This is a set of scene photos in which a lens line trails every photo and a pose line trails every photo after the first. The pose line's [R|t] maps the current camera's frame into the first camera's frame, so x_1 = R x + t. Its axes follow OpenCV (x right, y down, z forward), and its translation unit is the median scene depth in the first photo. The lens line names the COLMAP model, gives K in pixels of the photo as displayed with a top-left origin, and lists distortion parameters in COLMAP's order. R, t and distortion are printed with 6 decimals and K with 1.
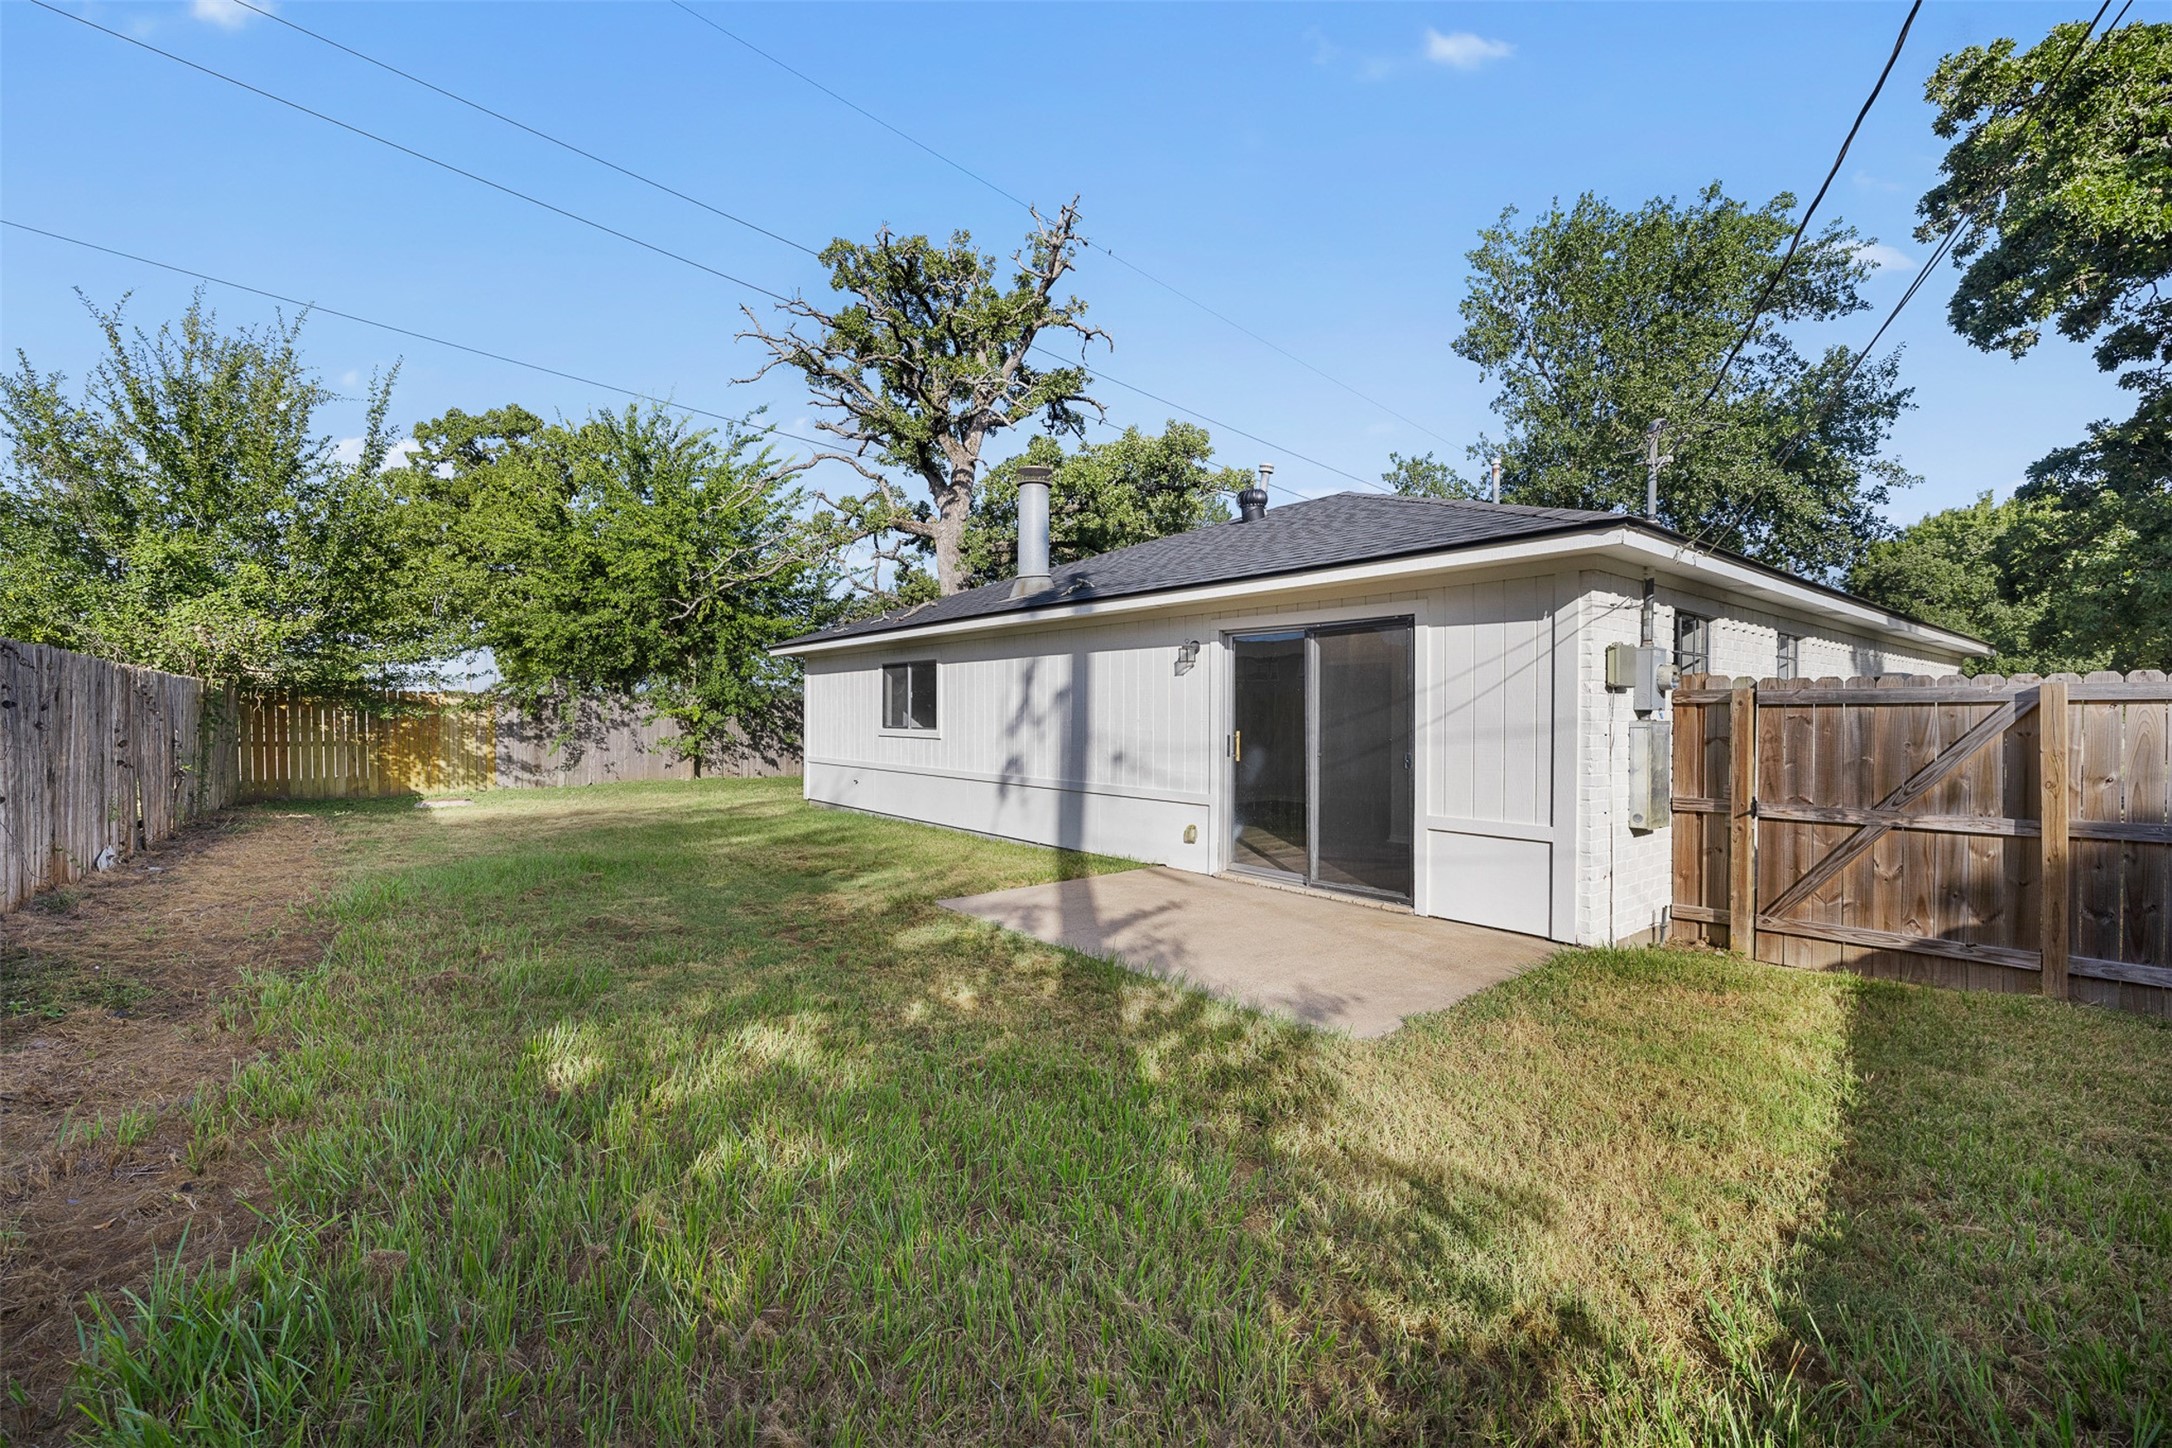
lens RADIAL K [[919.9, 0, 1072.2], [0, 919.9, 724.9], [0, 0, 1]] dist [-0.002693, 0.000190]
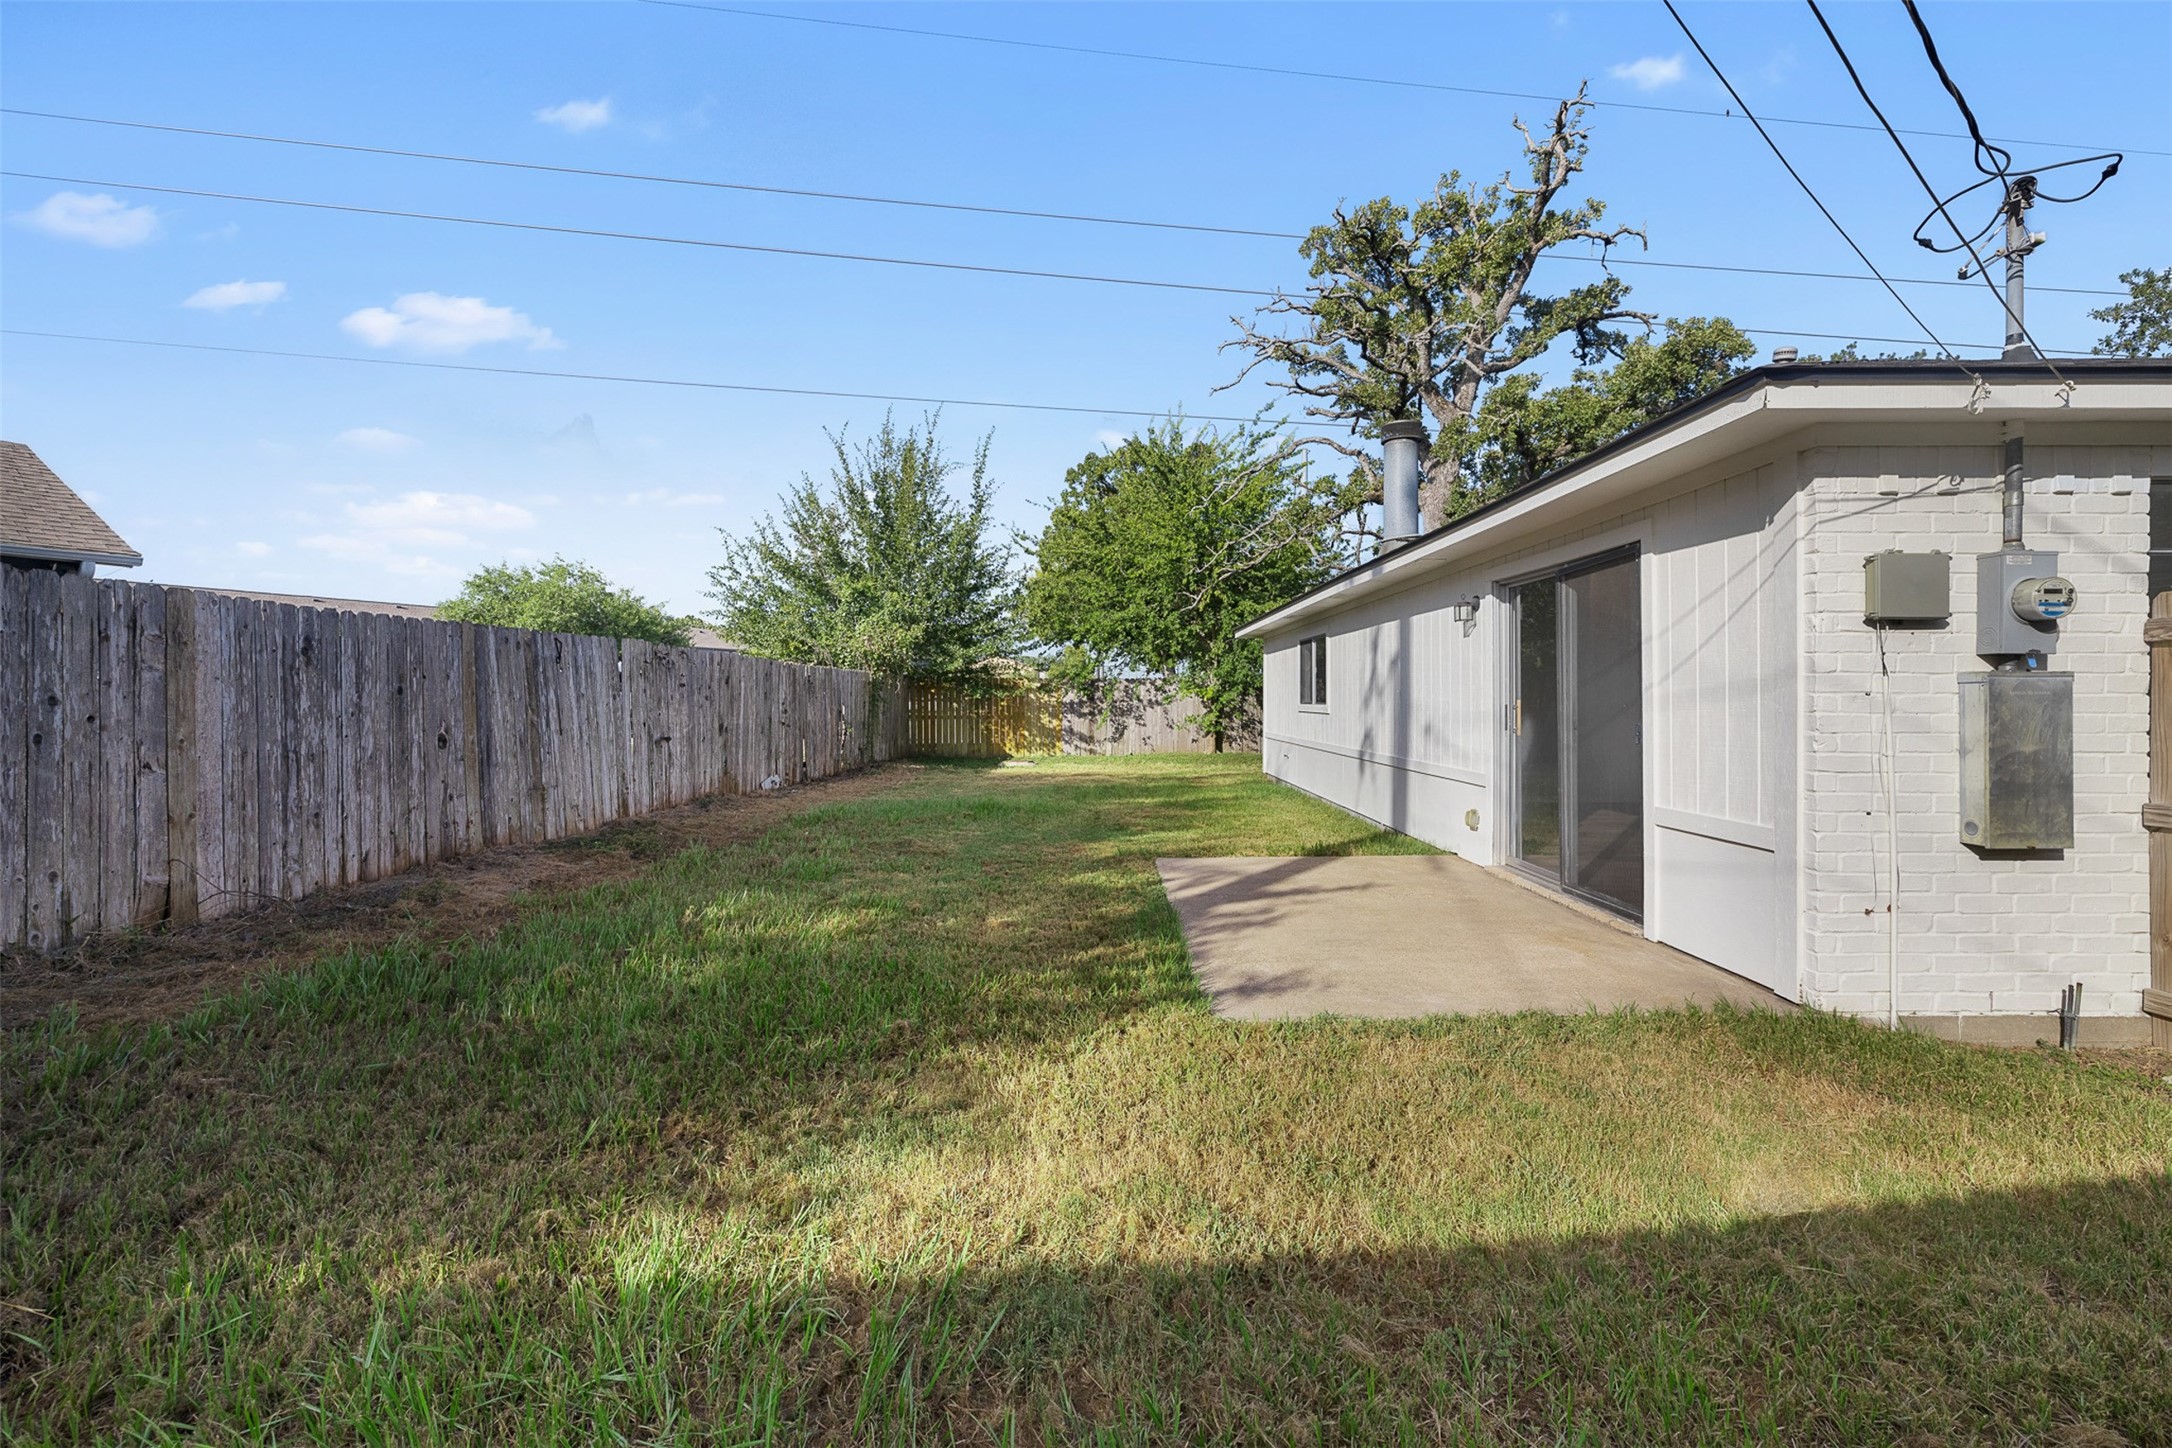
lens RADIAL K [[919.9, 0, 1068.9], [0, 919.9, 701.8], [0, 0, 1]] dist [-0.002693, 0.000190]
pose [[0.766870, -0.003750, -0.641792, 0.187836], [-0.001904, 0.999965, -0.008118, 0.007633], [0.641800, 0.007448, 0.766836, 0.043854]]
